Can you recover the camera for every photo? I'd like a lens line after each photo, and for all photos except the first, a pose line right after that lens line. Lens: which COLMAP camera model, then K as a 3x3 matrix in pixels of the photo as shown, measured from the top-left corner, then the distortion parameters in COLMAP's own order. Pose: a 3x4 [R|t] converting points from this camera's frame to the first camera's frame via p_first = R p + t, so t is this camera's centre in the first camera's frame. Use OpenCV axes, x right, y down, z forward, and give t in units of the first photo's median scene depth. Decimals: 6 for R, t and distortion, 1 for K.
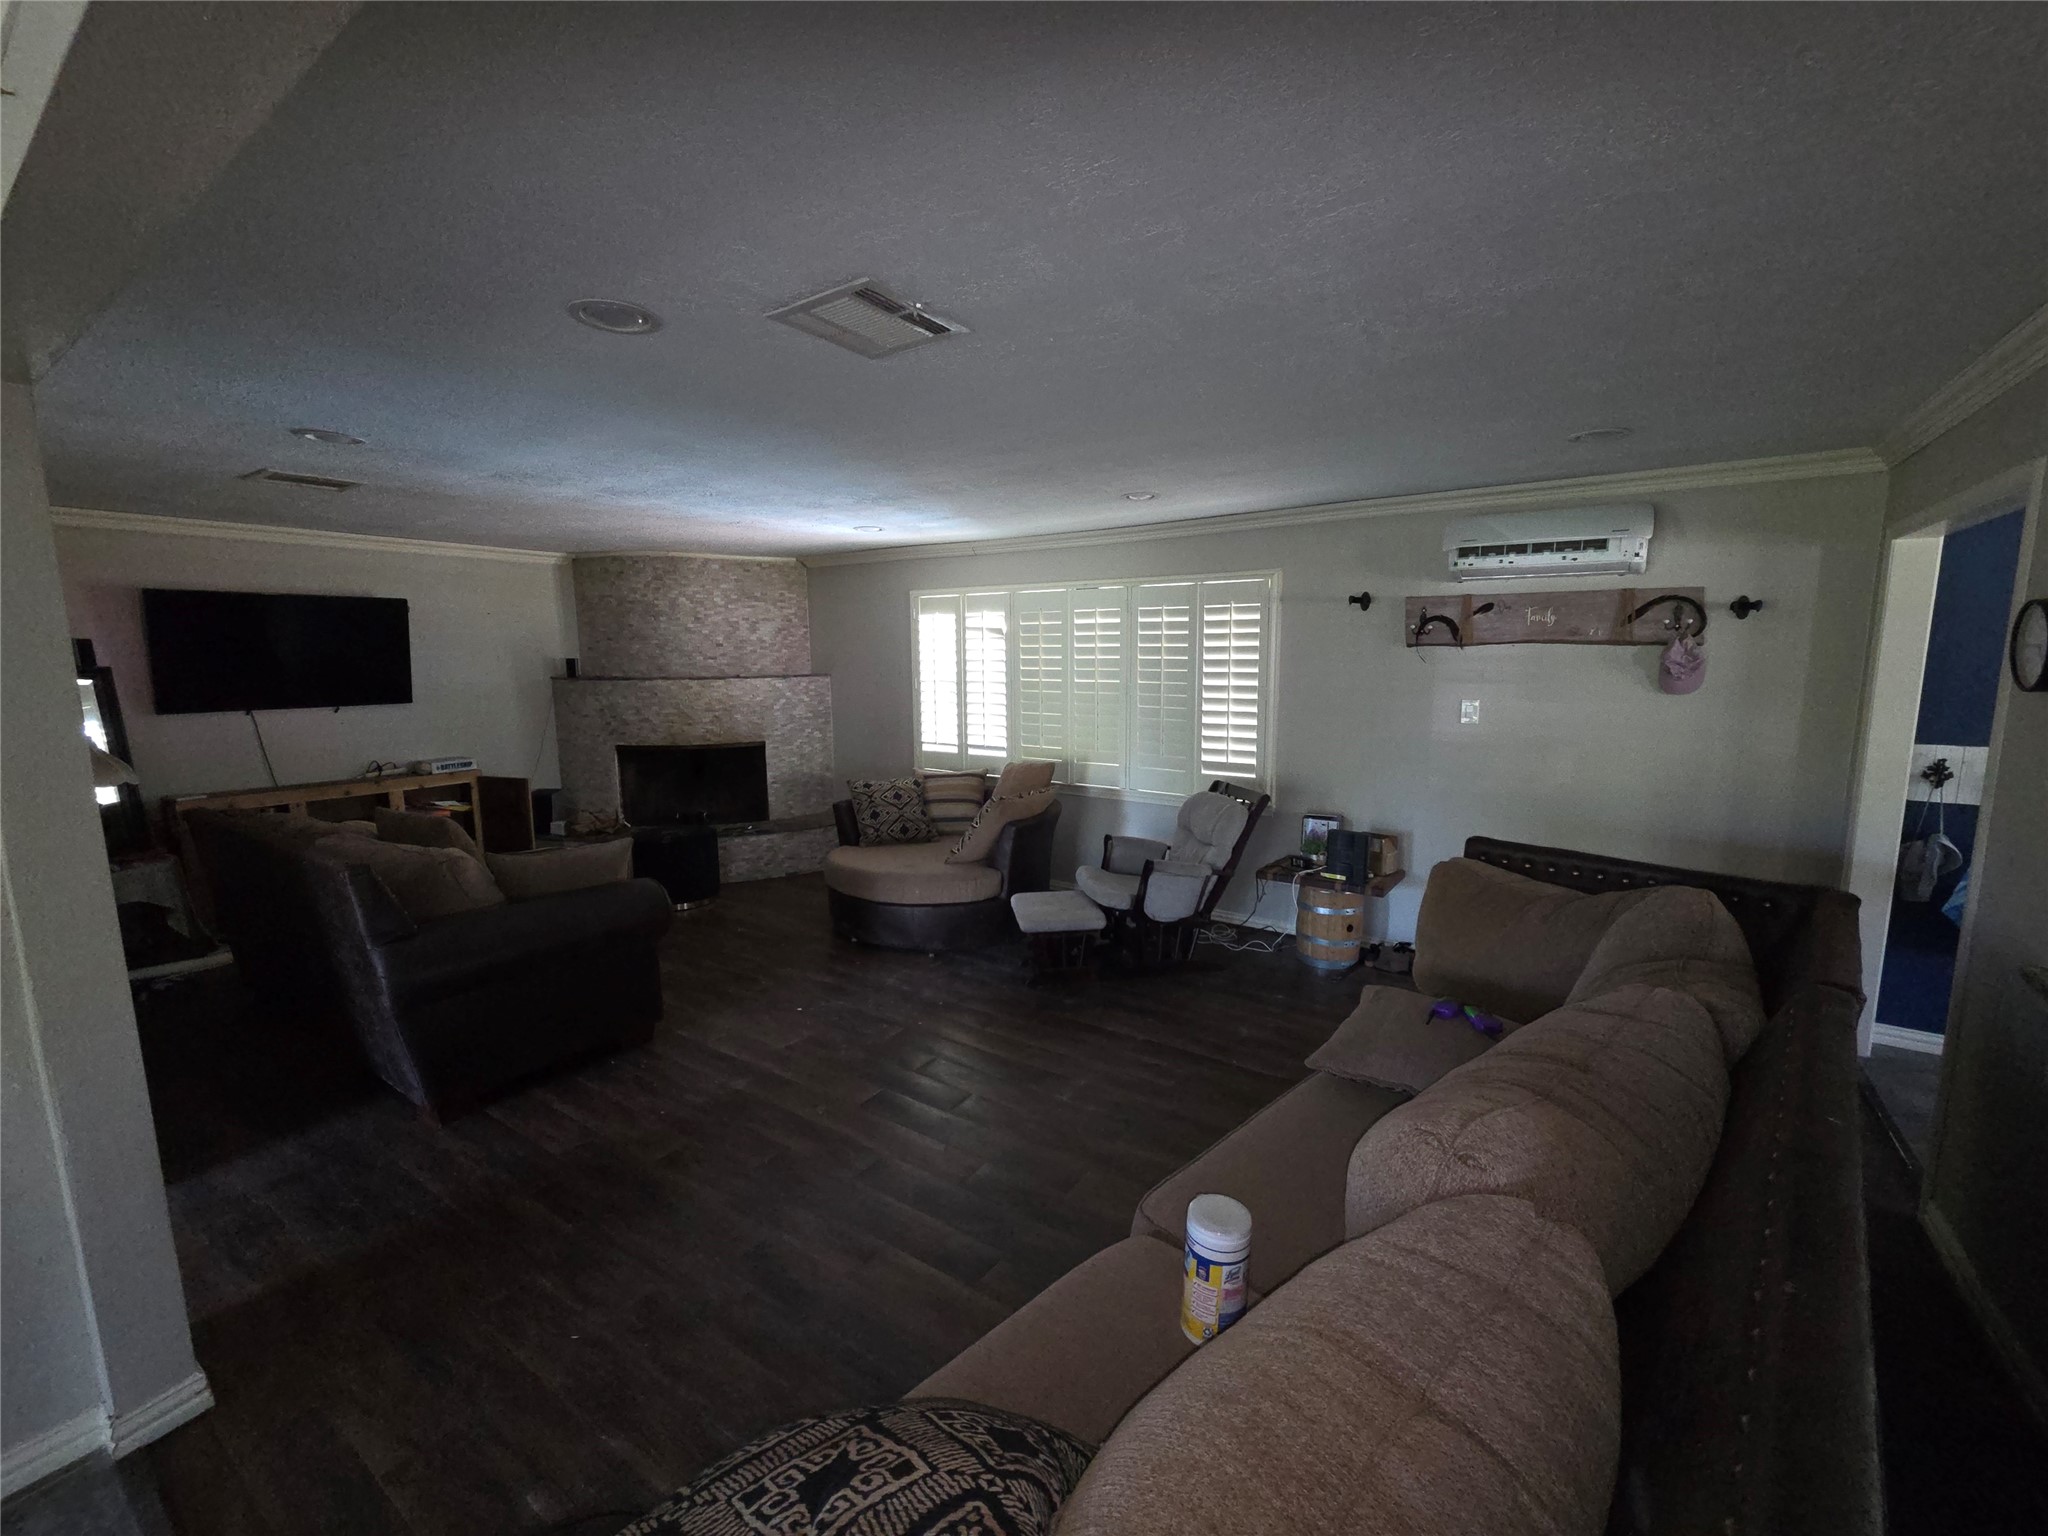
lens RADIAL K [[835.6, 0, 1033.0], [0, 835.6, 769.2], [0, 0, 1]] dist [0.001435, -0.000451]
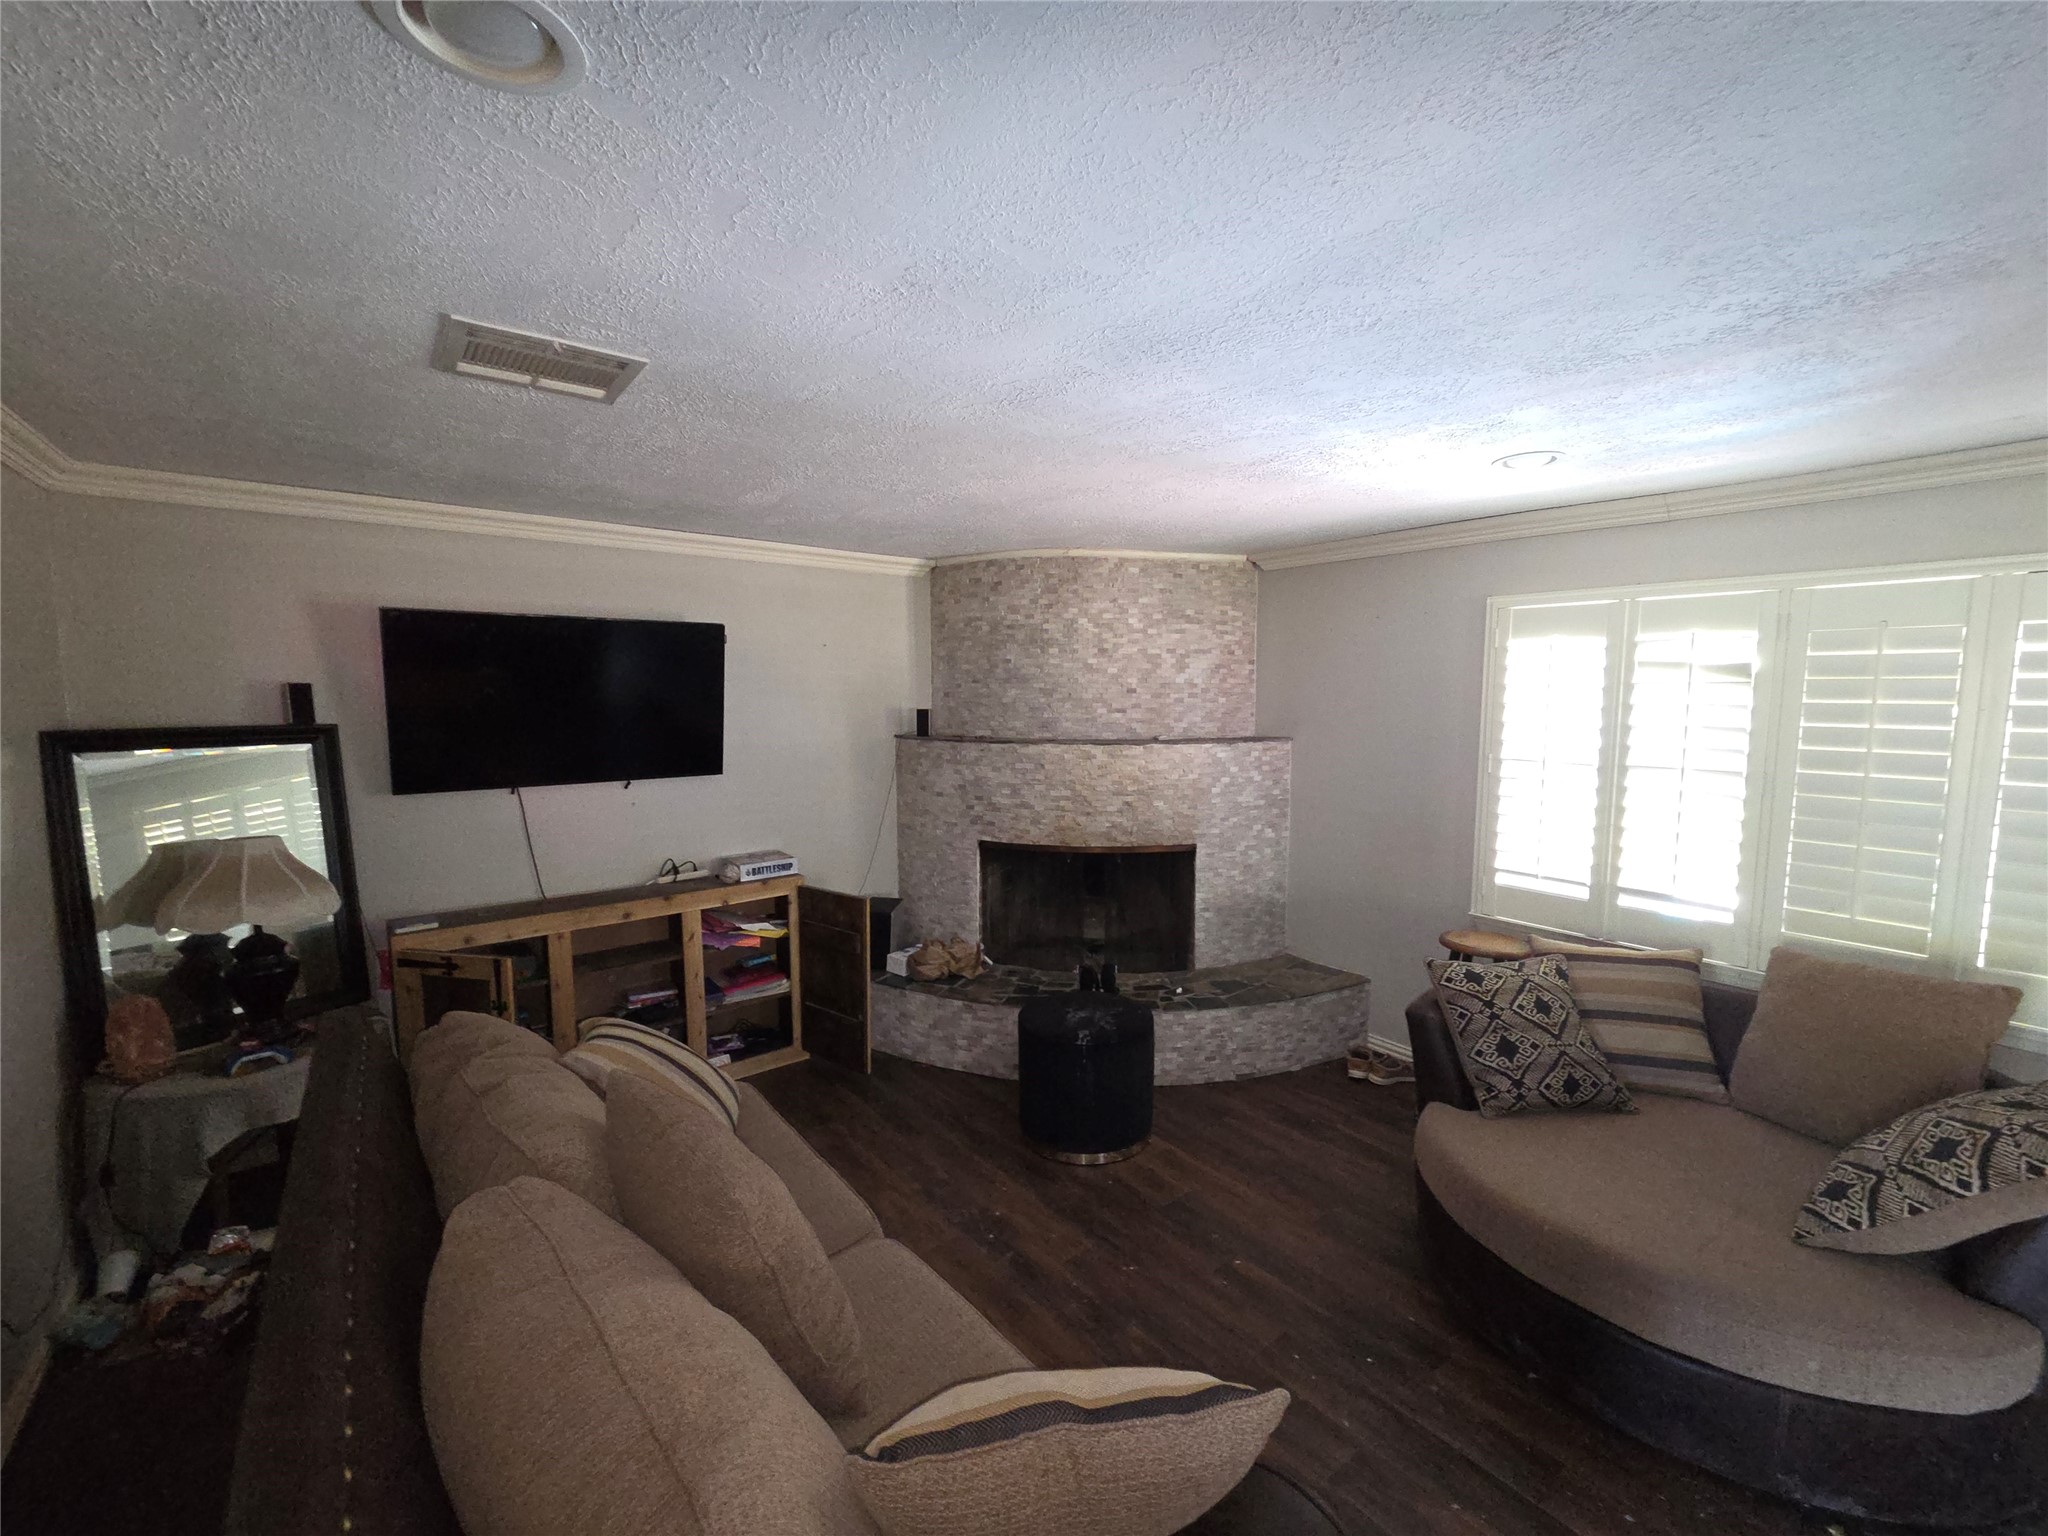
lens RADIAL K [[835.6, 0, 1018.8], [0, 835.6, 772.5], [0, 0, 1]] dist [0.001435, -0.000451]
pose [[0.949267, 0.038289, -0.312130, -0.268154], [-0.050467, 0.998244, -0.031026, -0.064549], [0.310394, 0.045204, 0.949533, 0.382276]]
